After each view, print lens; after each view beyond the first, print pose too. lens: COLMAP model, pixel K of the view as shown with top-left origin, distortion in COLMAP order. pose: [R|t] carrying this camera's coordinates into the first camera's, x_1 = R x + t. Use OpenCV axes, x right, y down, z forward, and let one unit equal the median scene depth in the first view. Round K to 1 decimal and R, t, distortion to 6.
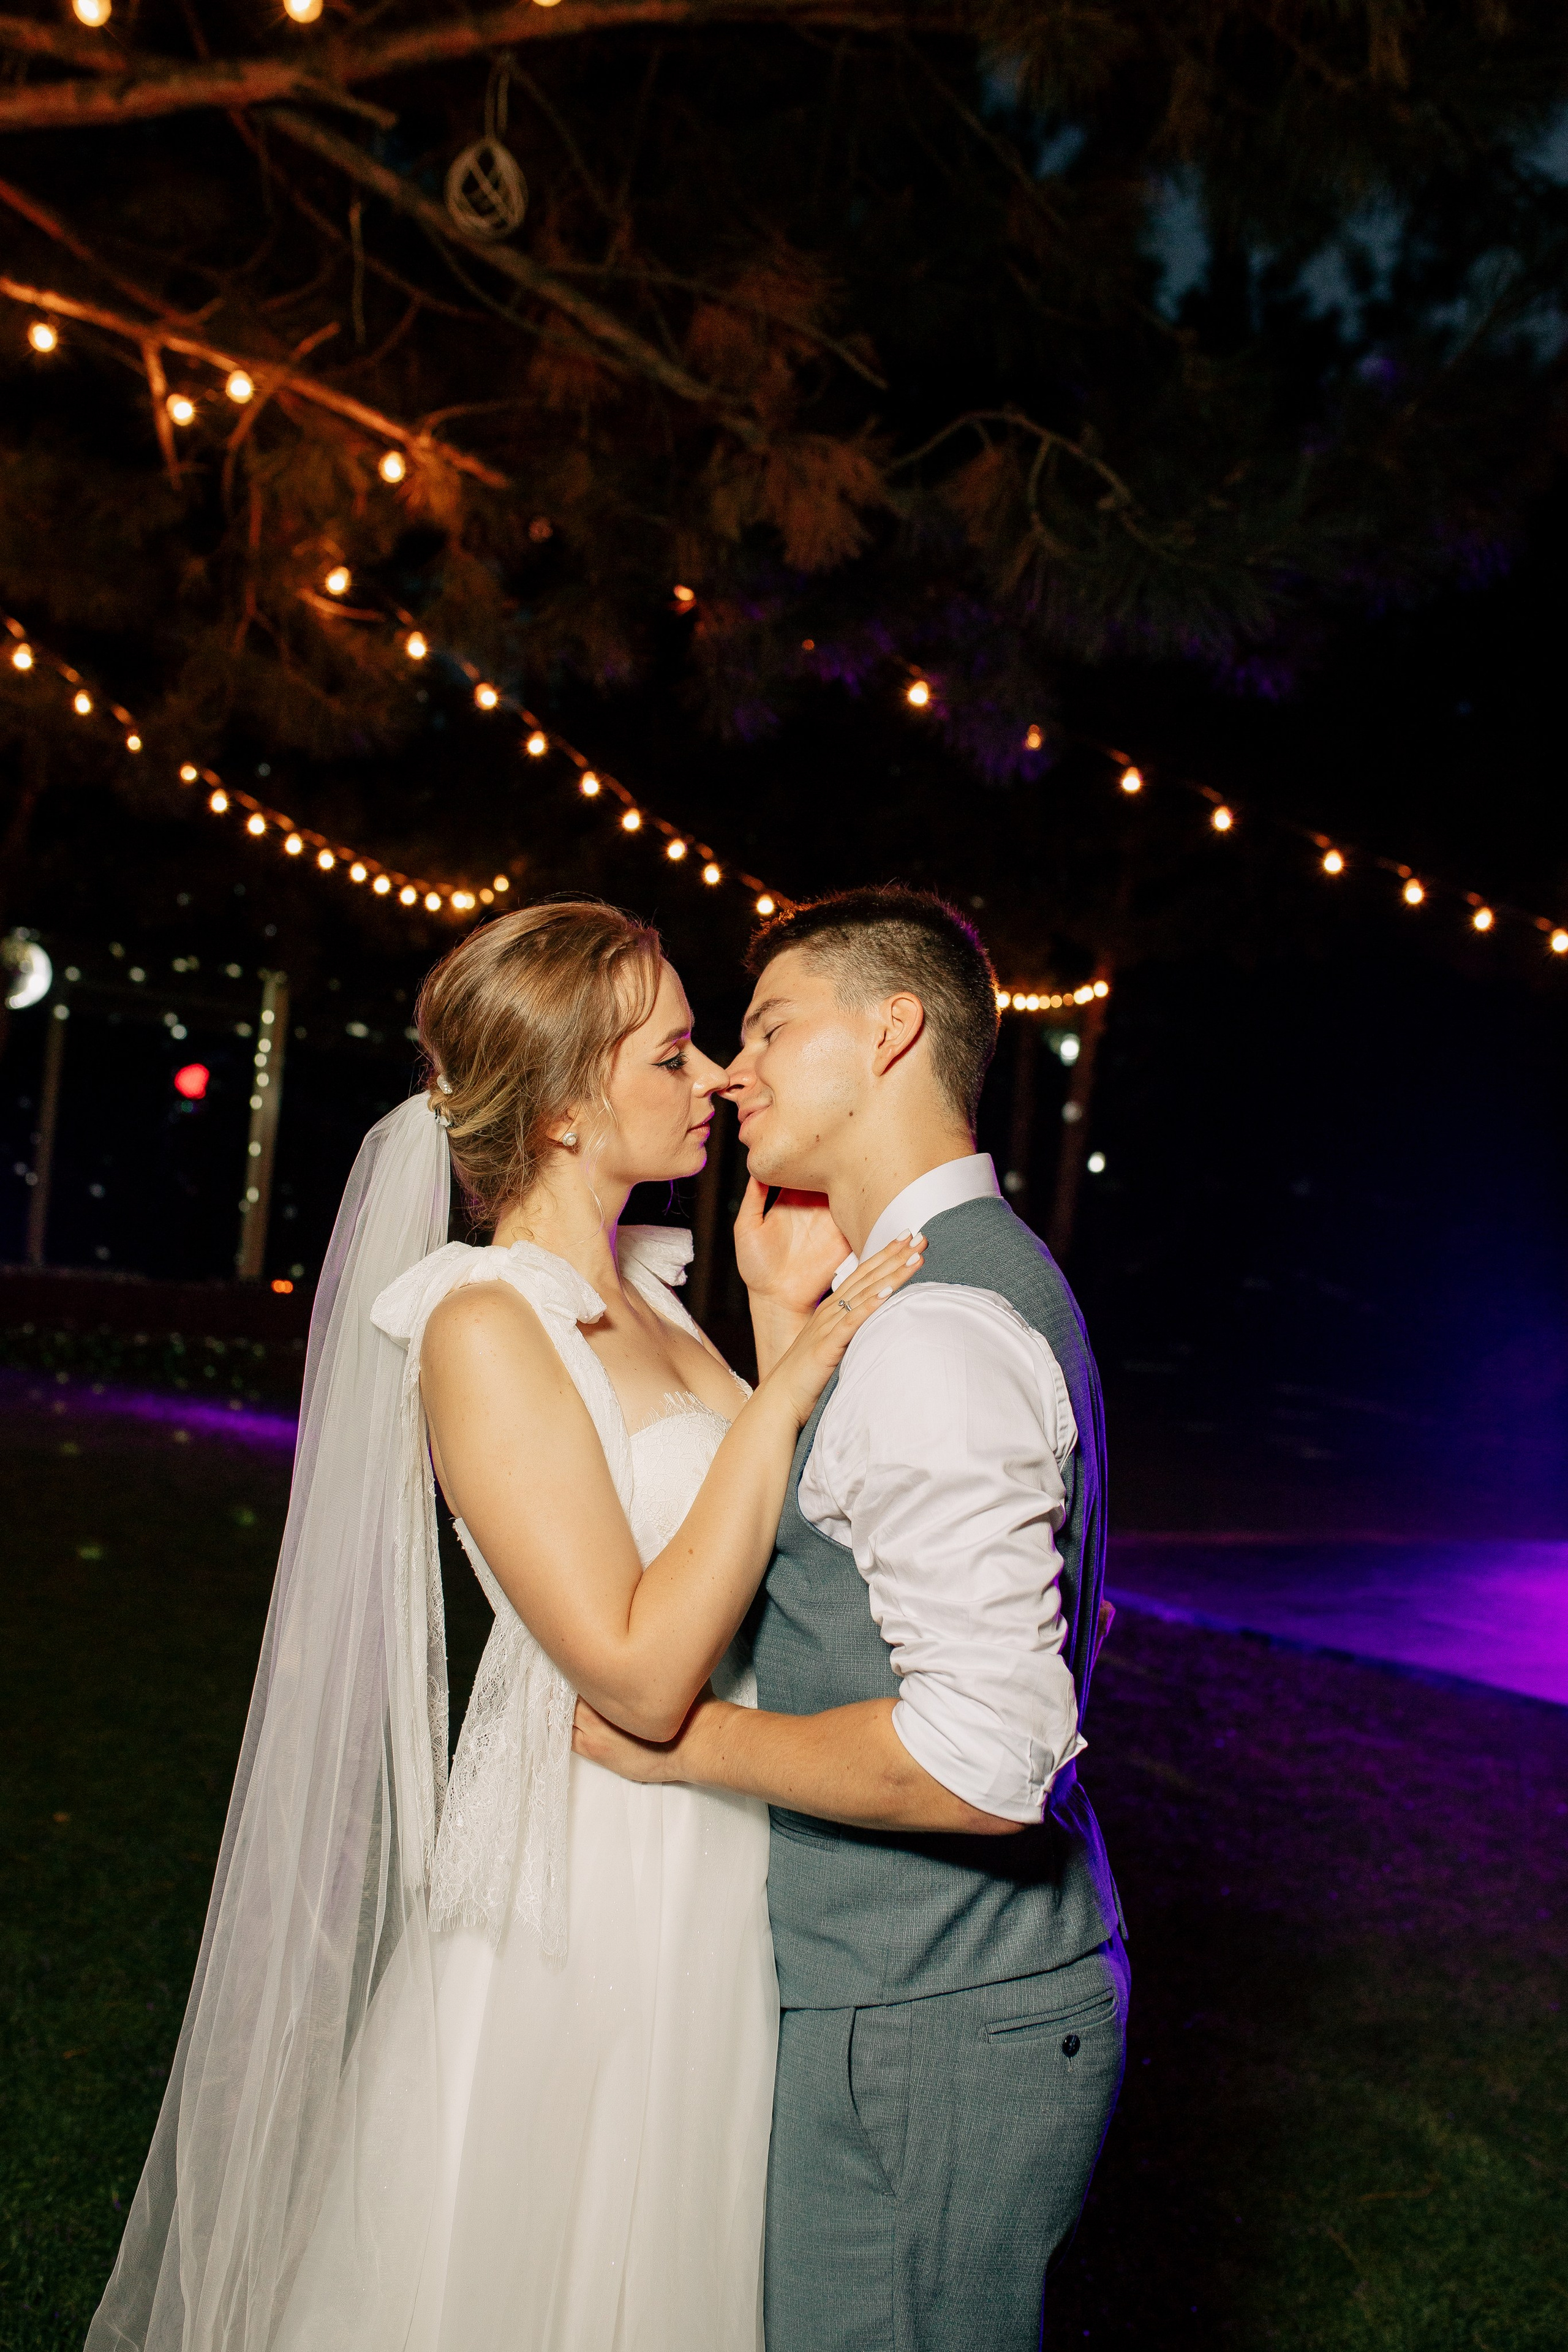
lens RADIAL K [[2239.0, 0, 784.0], [0, 2239.0, 1176.0], [0, 0, 1]] dist [-0.064664, 0.065496]
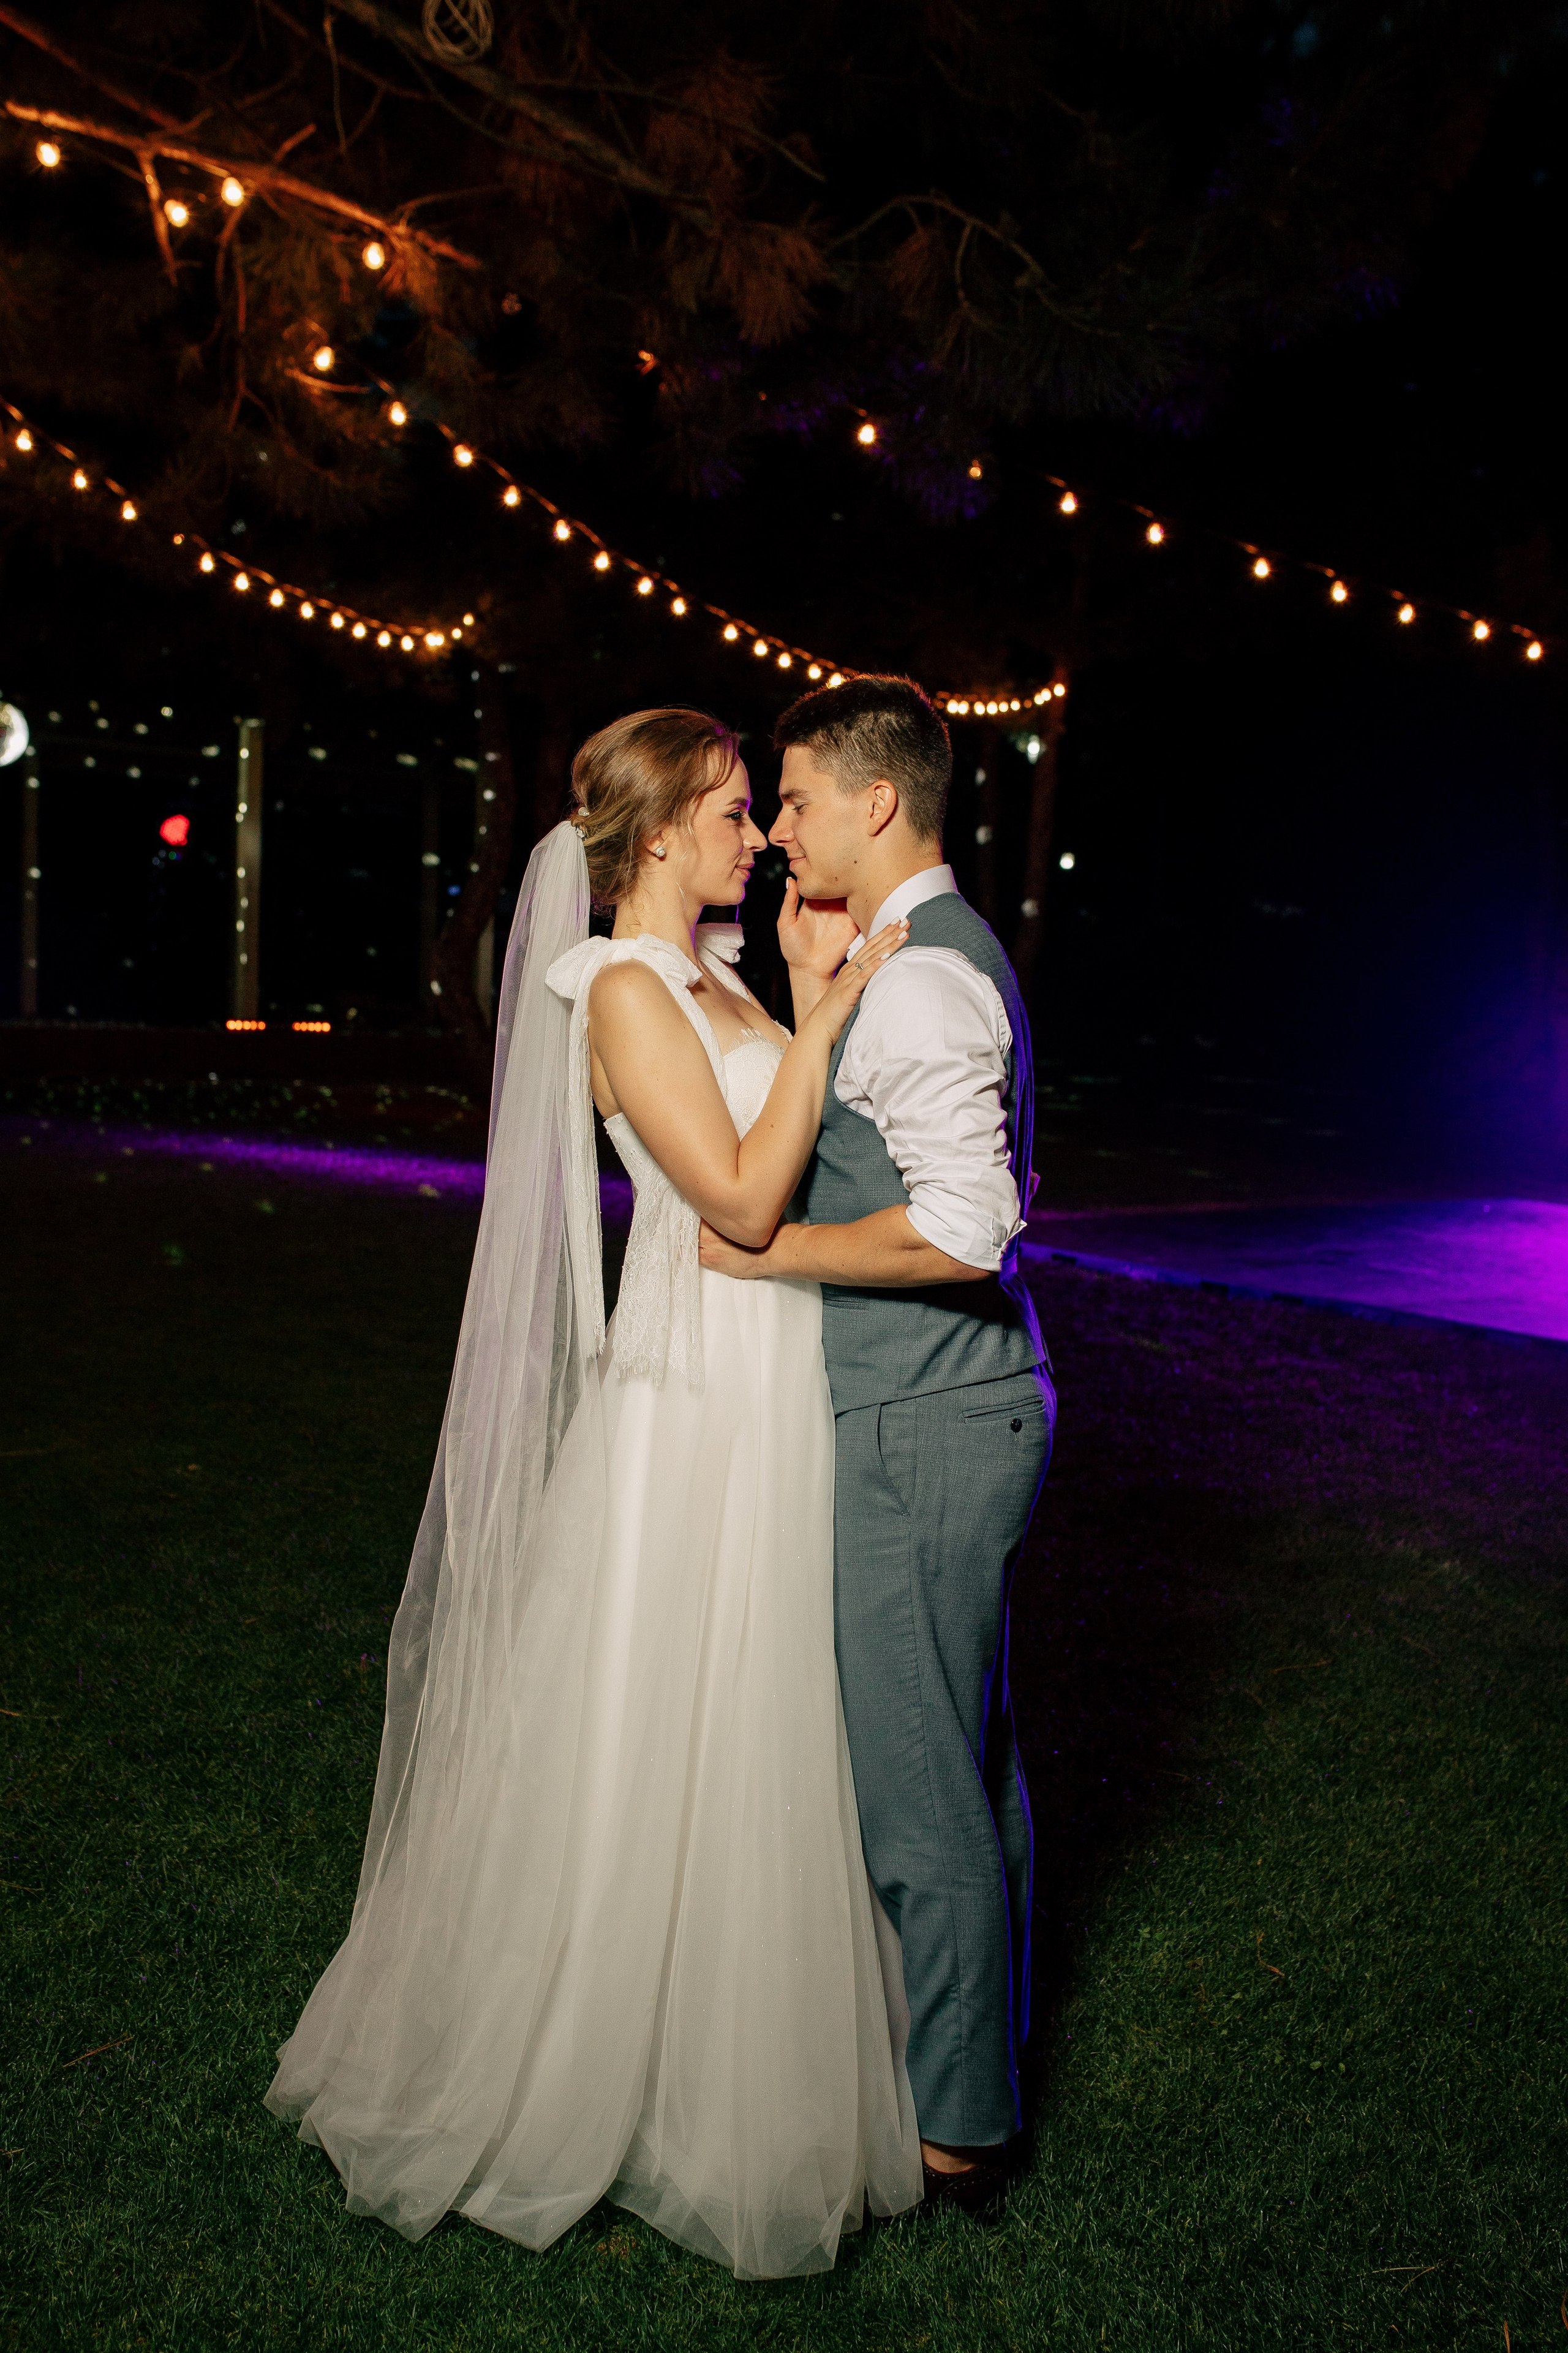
lens RADIAL K [[2239.7, 0, 784.0], [0, 2239.7, 1176.5], [0, 0, 1]] dist [-0.064664, 0.065496]
pose [[0.998232, -0.058458, 0.010736, -0.015463], [0.056599, 0.990088, 0.128543, 0.000762], [-0.018144, -0.127708, 0.991646, -0.169866]]
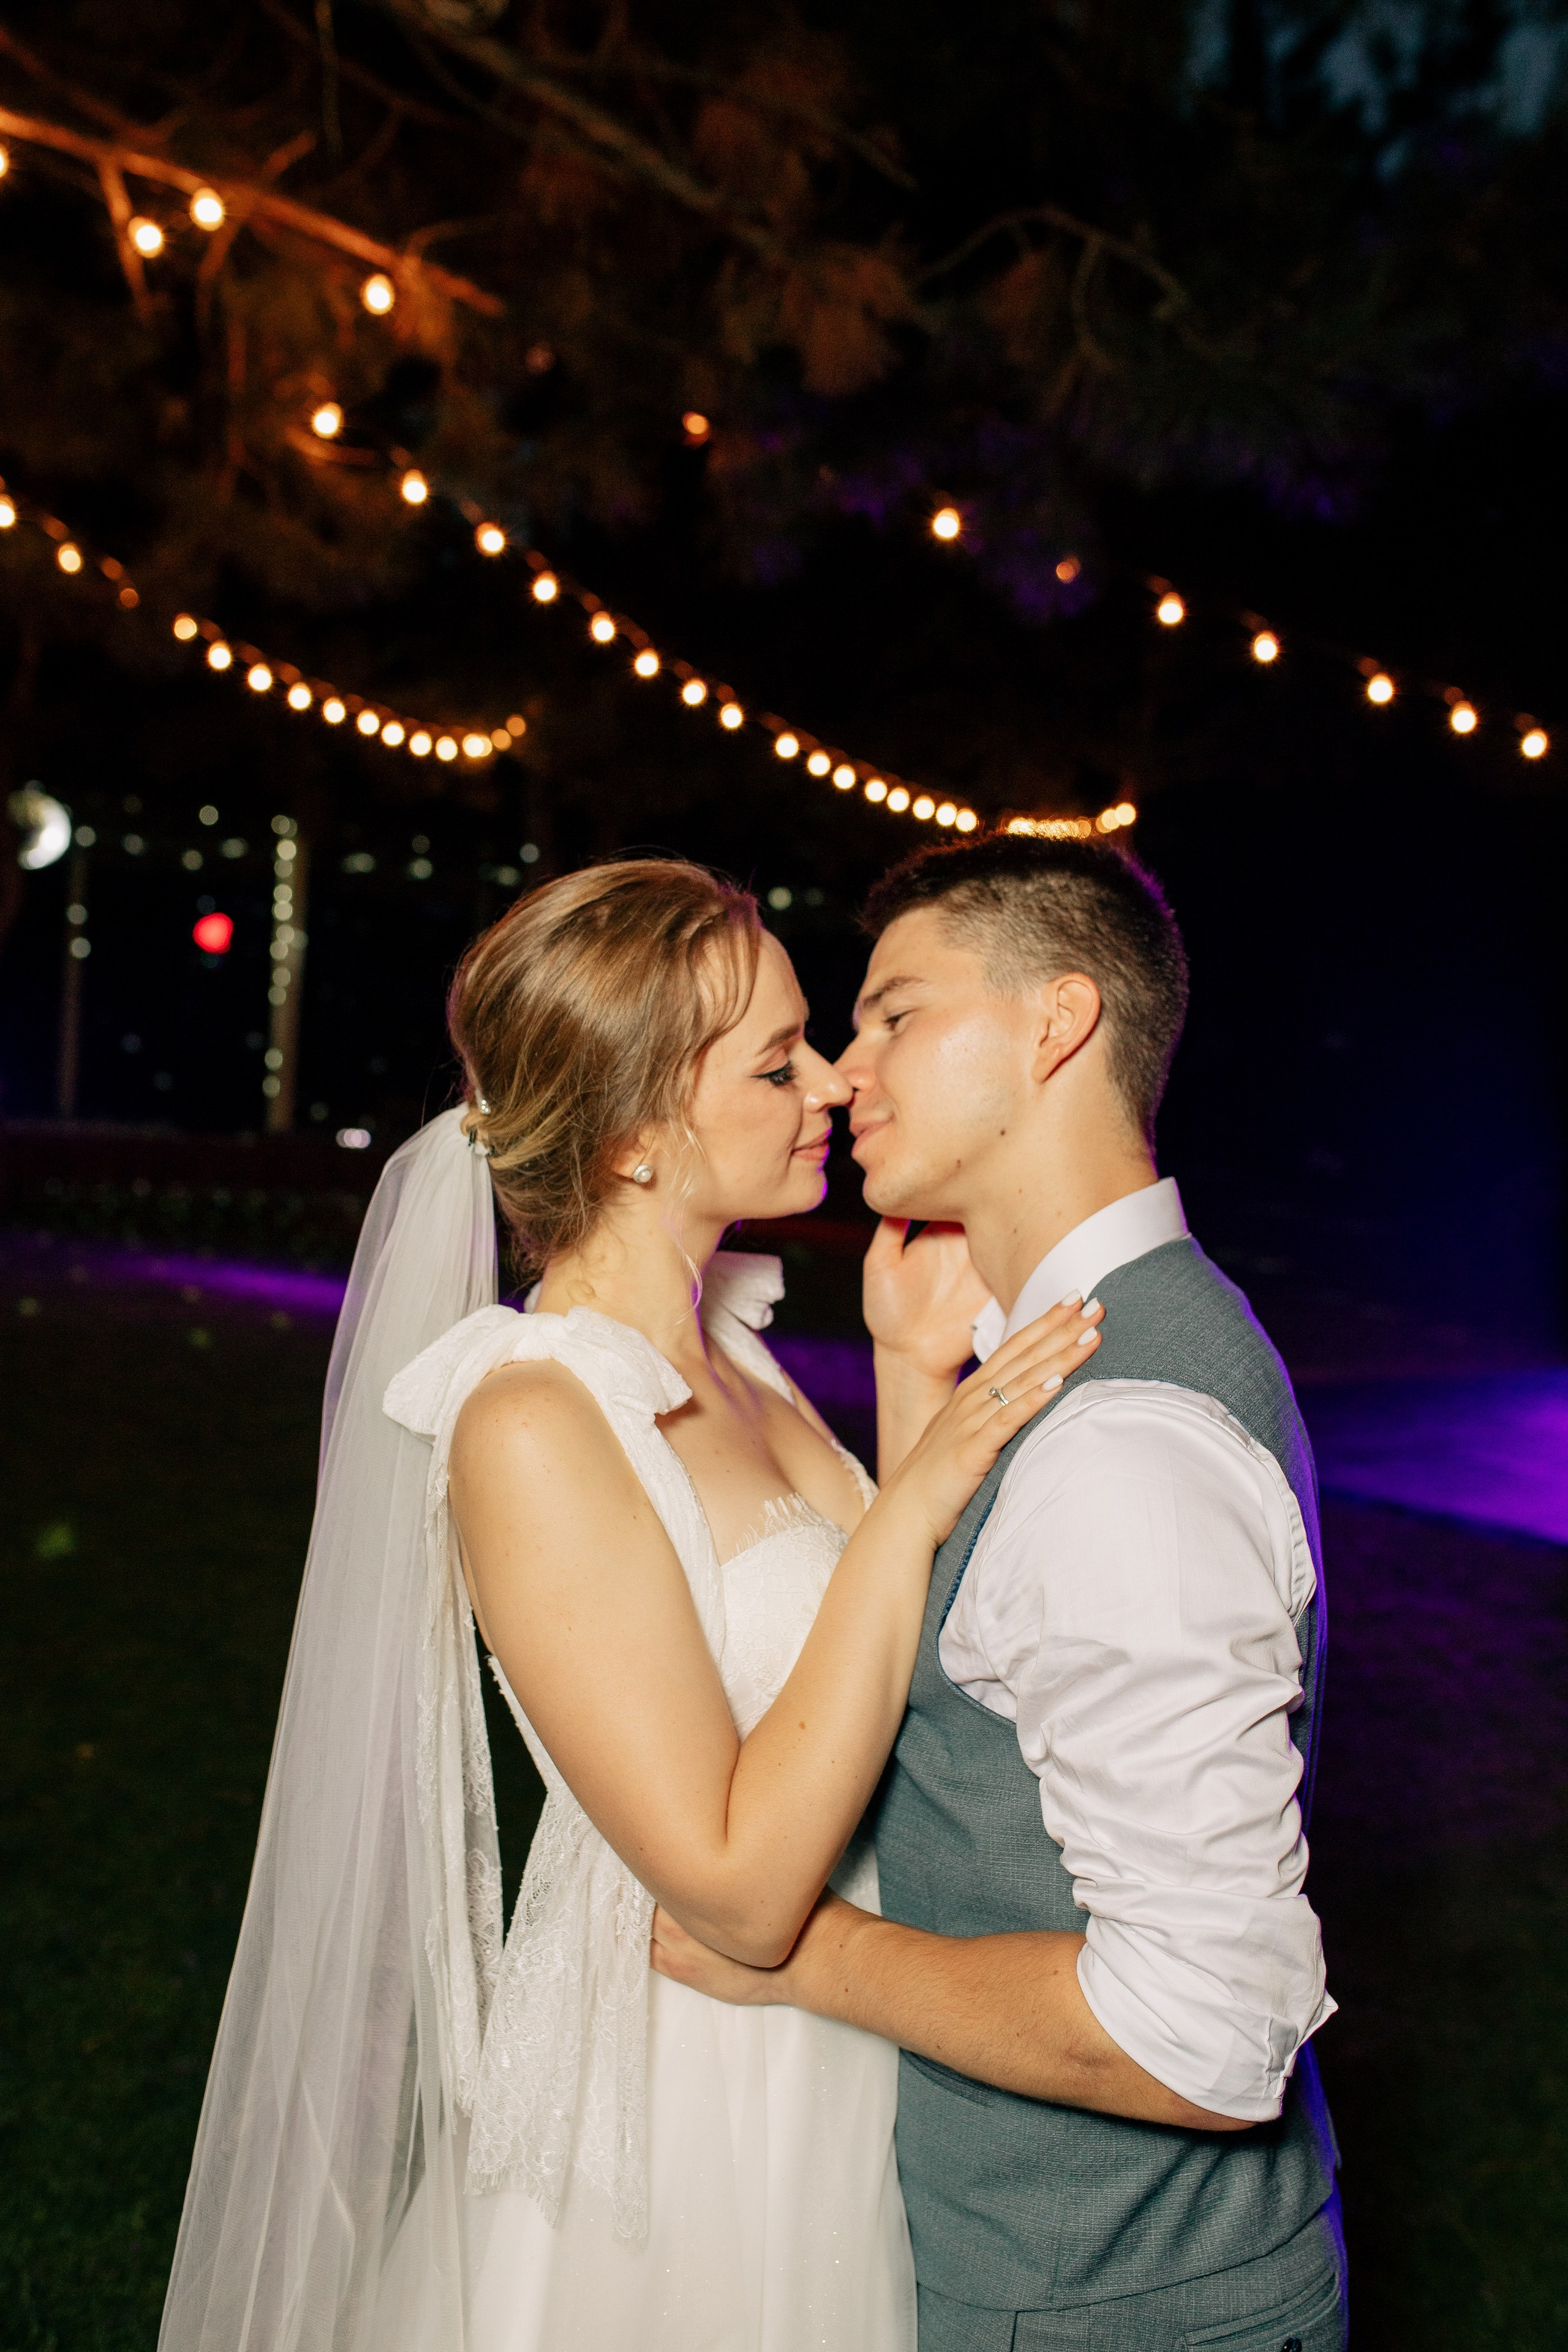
lens RADIAL K [[2151.2, 0, 805.0], [0, 2151.2, 1171.6], [0, 0, 1]] dist [-0.029967, 0.011717]
pose [[0.999536, -0.030445, 0.000930, -0.010895], [0.030263, 0.996093, 0.082959, -0.025485], [-0.003452, -0.082893, 0.996552, 0.088788]]
